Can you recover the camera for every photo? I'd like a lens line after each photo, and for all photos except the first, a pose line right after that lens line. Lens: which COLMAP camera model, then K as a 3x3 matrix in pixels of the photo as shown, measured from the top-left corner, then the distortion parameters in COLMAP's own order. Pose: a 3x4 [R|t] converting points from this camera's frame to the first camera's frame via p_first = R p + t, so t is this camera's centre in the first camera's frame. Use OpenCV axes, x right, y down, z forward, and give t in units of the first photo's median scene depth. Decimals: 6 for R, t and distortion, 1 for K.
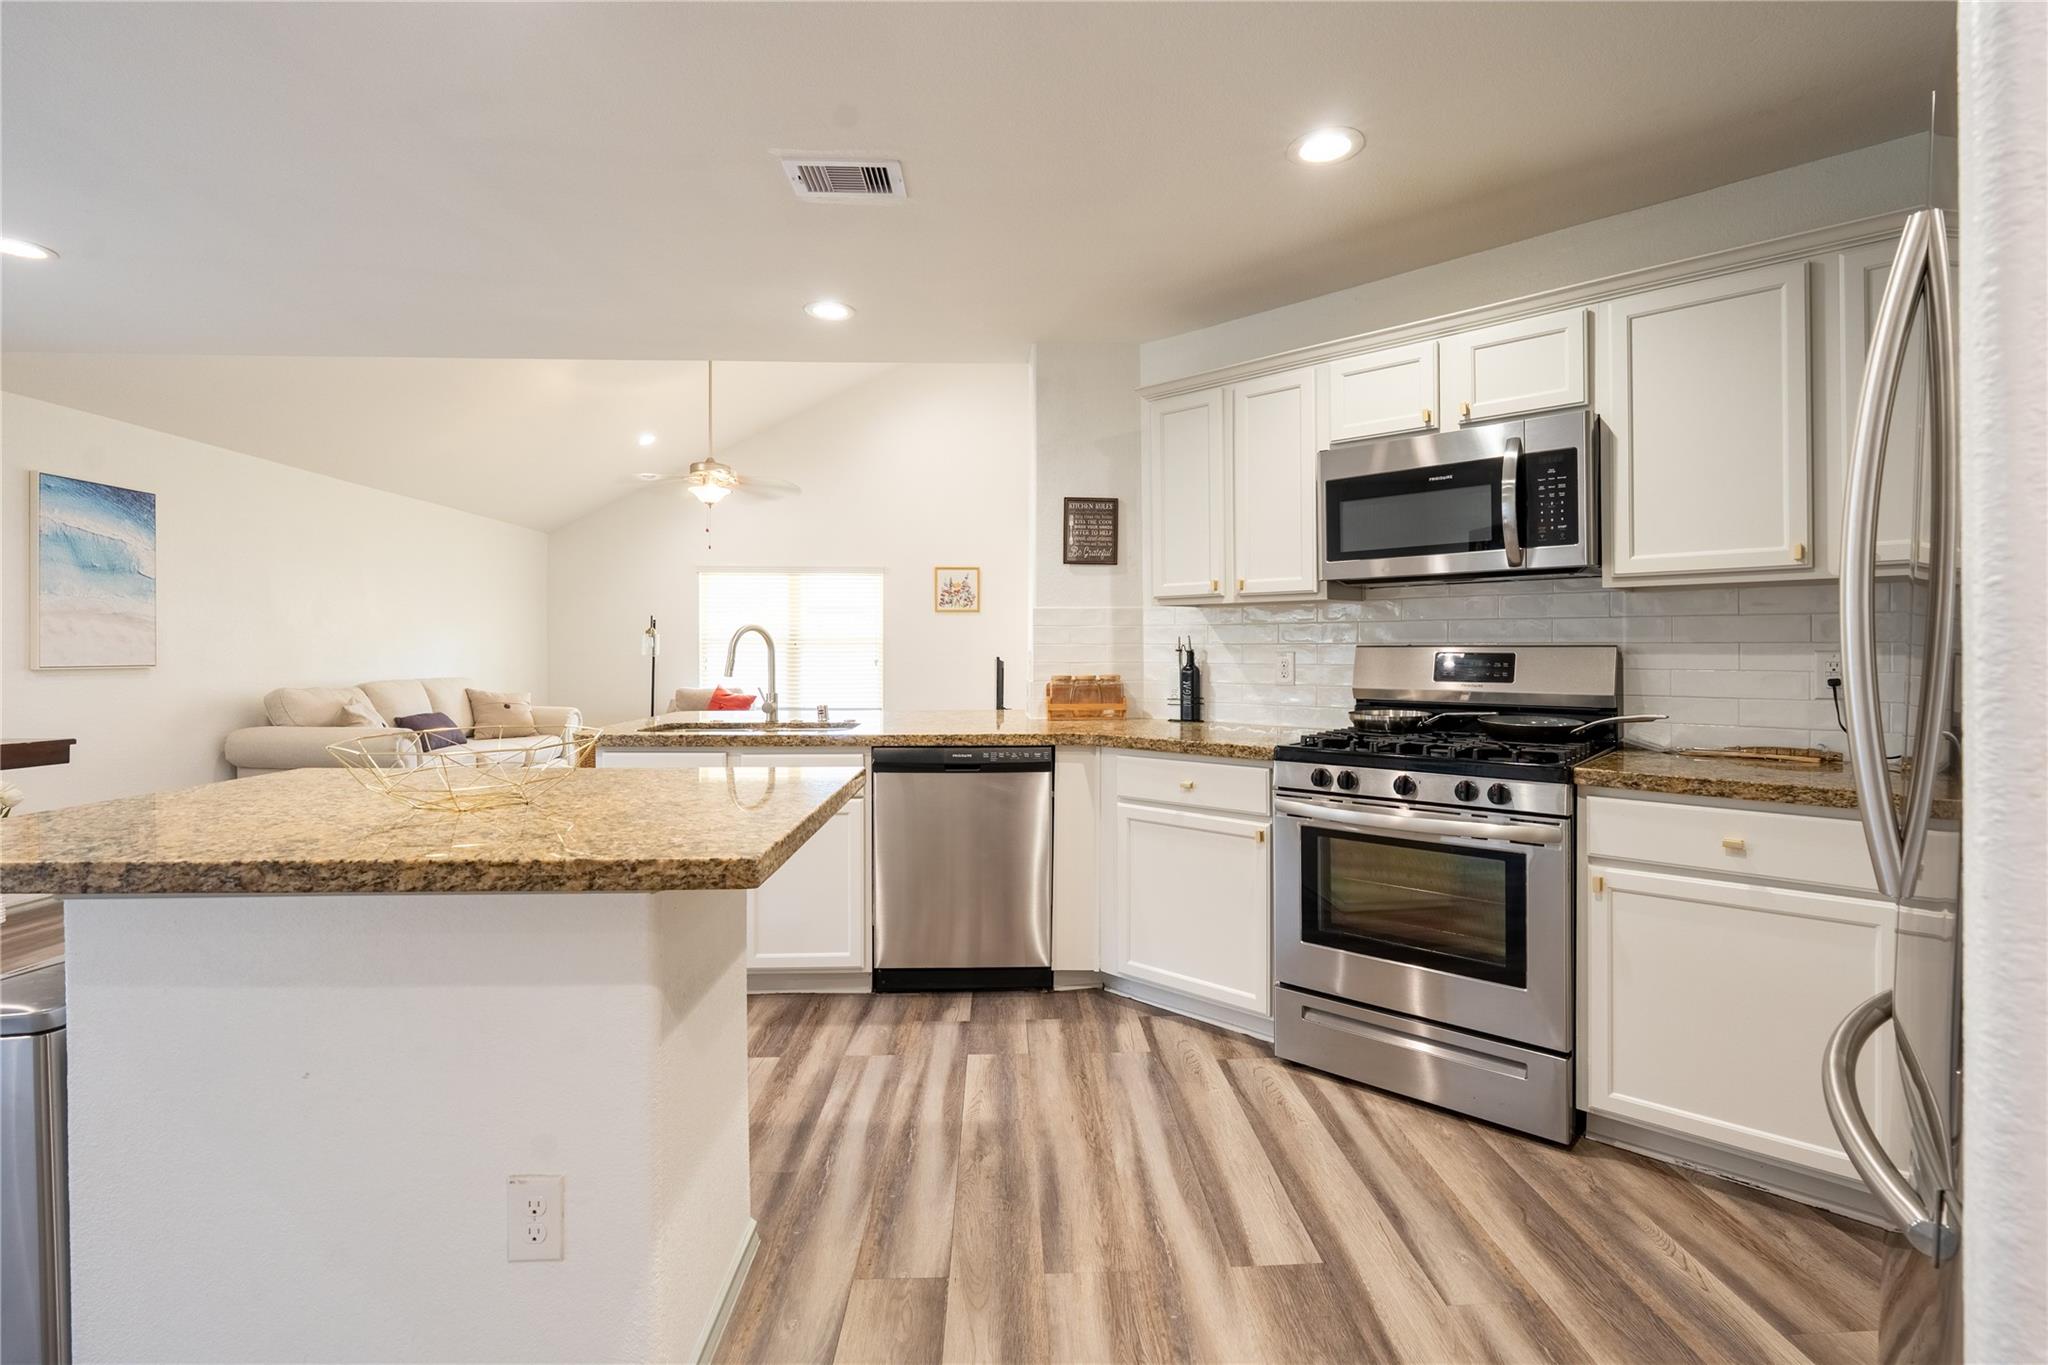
lens RADIAL K [[930.6, 0, 1032.7], [0, 930.6, 657.3], [0, 0, 1]] dist [-0.014346, 0.003559]
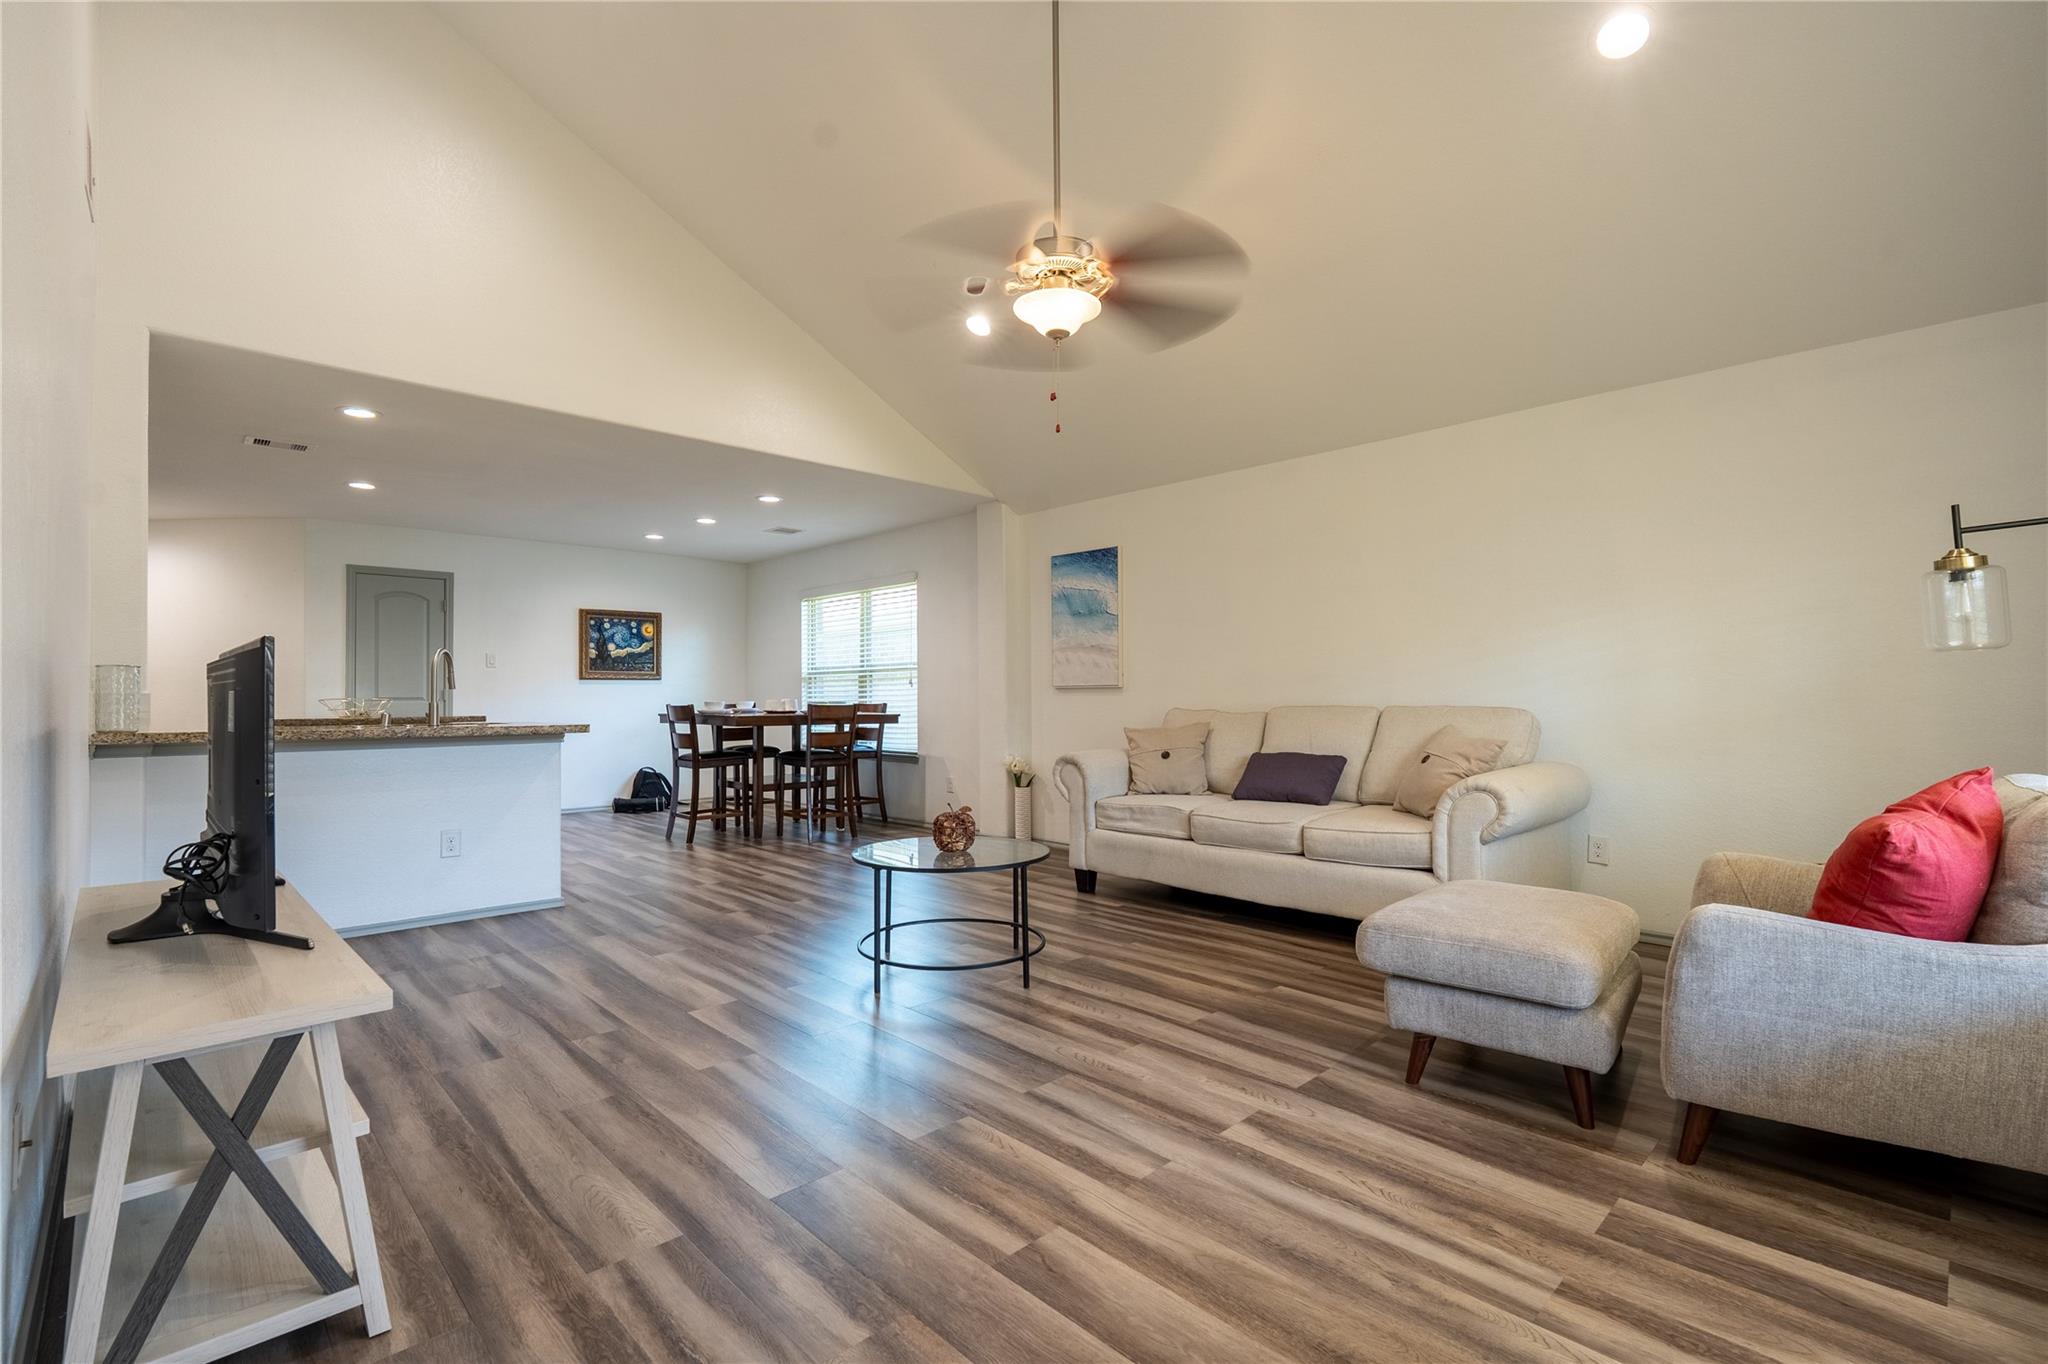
lens RADIAL K [[930.6, 0, 1026.3], [0, 930.6, 680.9], [0, 0, 1]] dist [-0.014346, 0.003559]
pose [[-0.750117, 0.003532, -0.661295, -0.049211], [0.003319, 0.999993, 0.001576, 0.000909], [0.661296, -0.001013, -0.750124, 2.957445]]
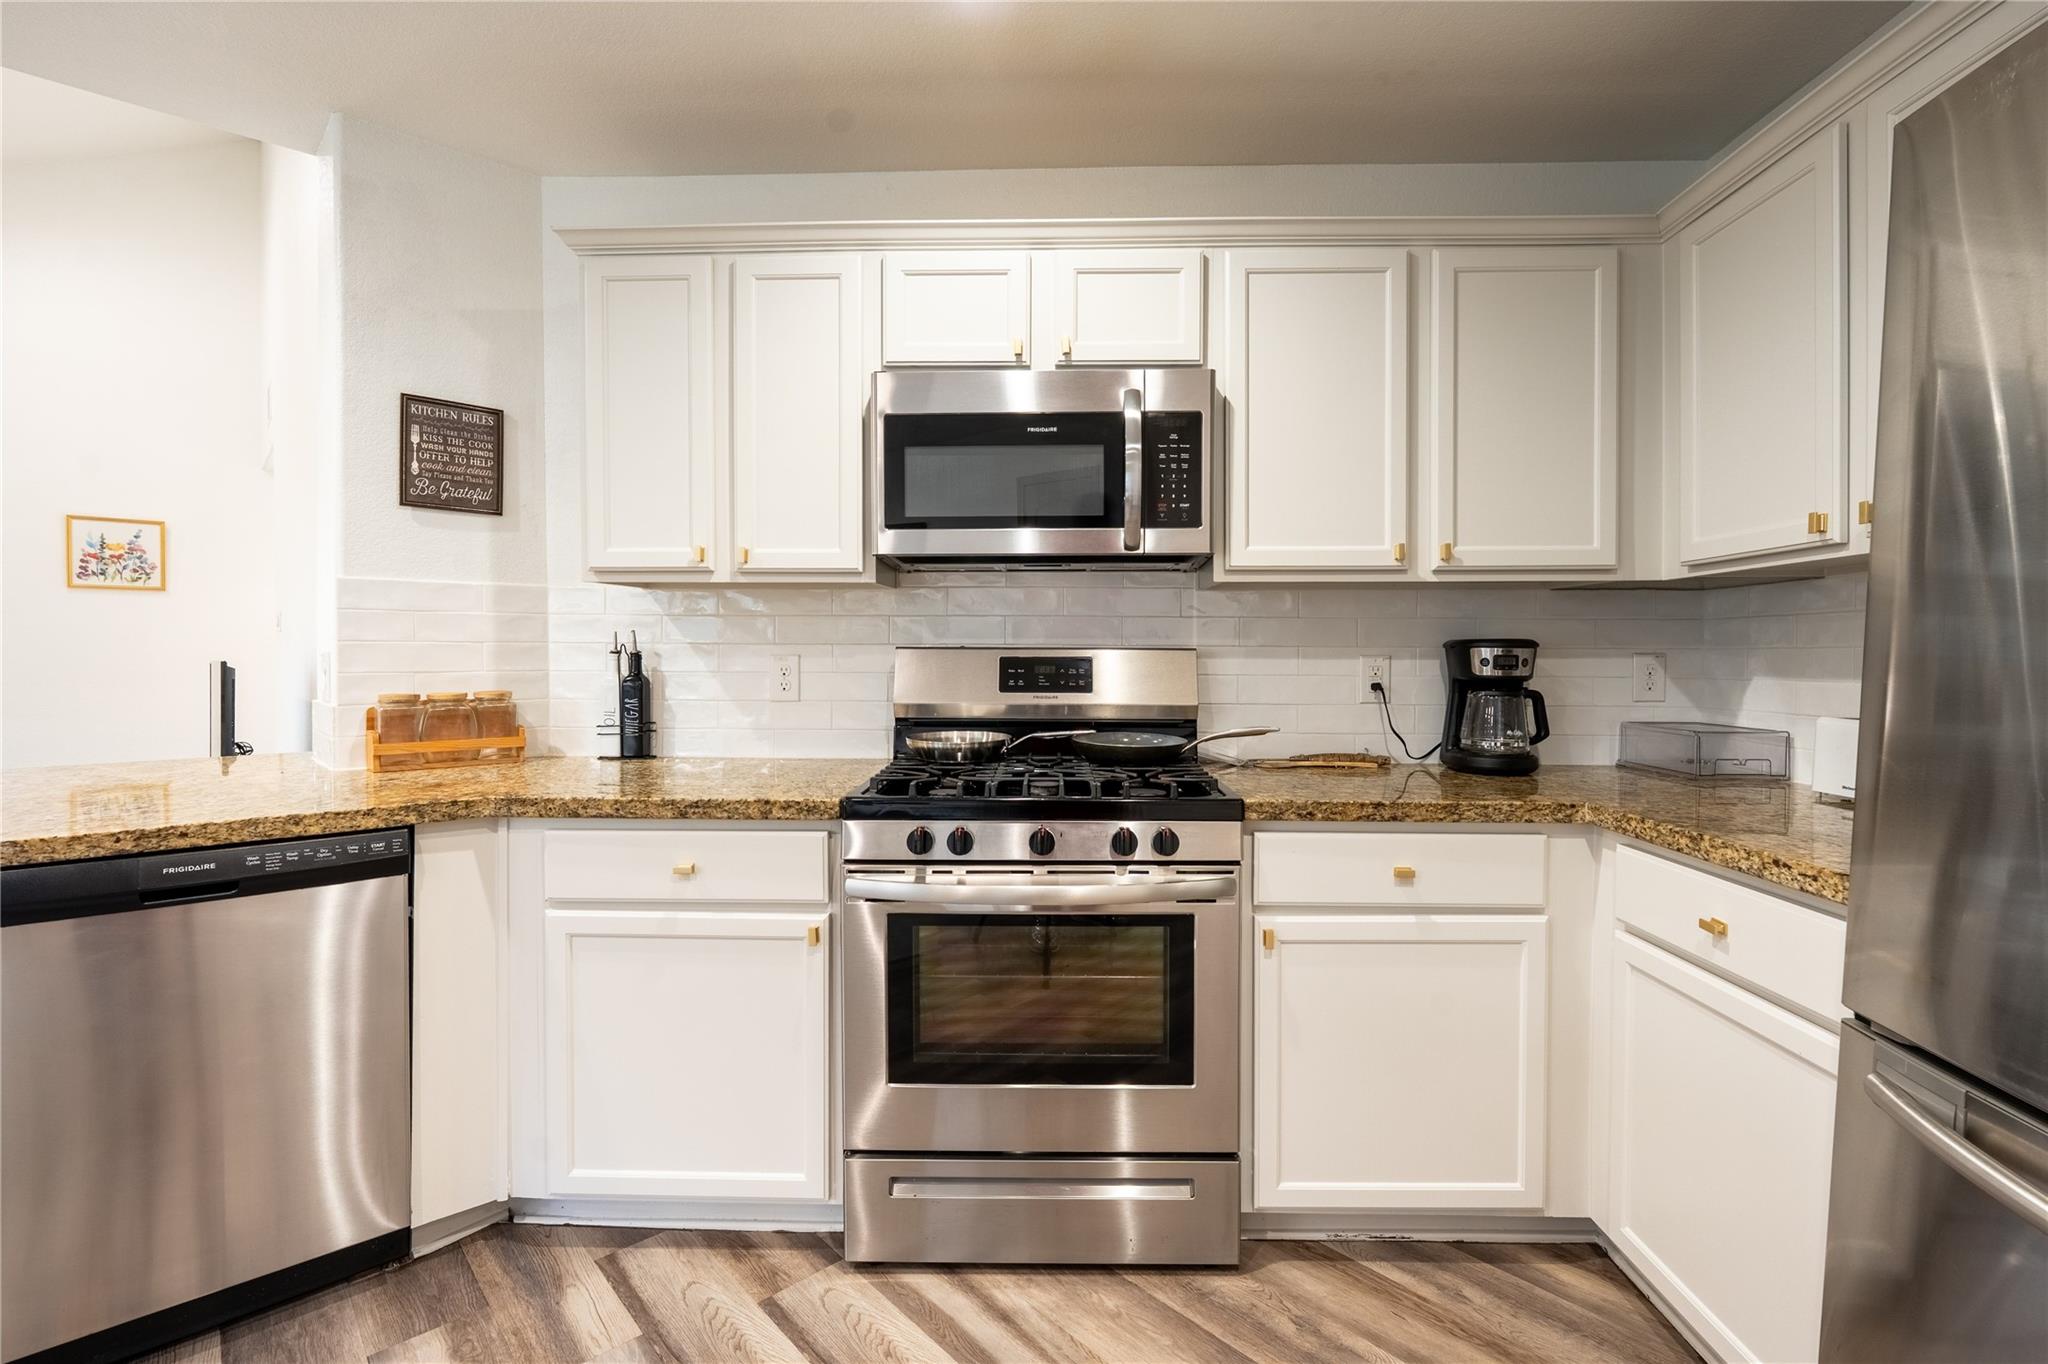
lens RADIAL K [[930.6, 0, 1041.7], [0, 930.6, 668.2], [0, 0, 1]] dist [-0.014346, 0.003559]
pose [[0.753747, -0.007820, 0.657119, -0.059957], [0.001331, 0.999945, 0.010372, -0.003088], [-0.657164, -0.006943, 0.753716, 0.372510]]
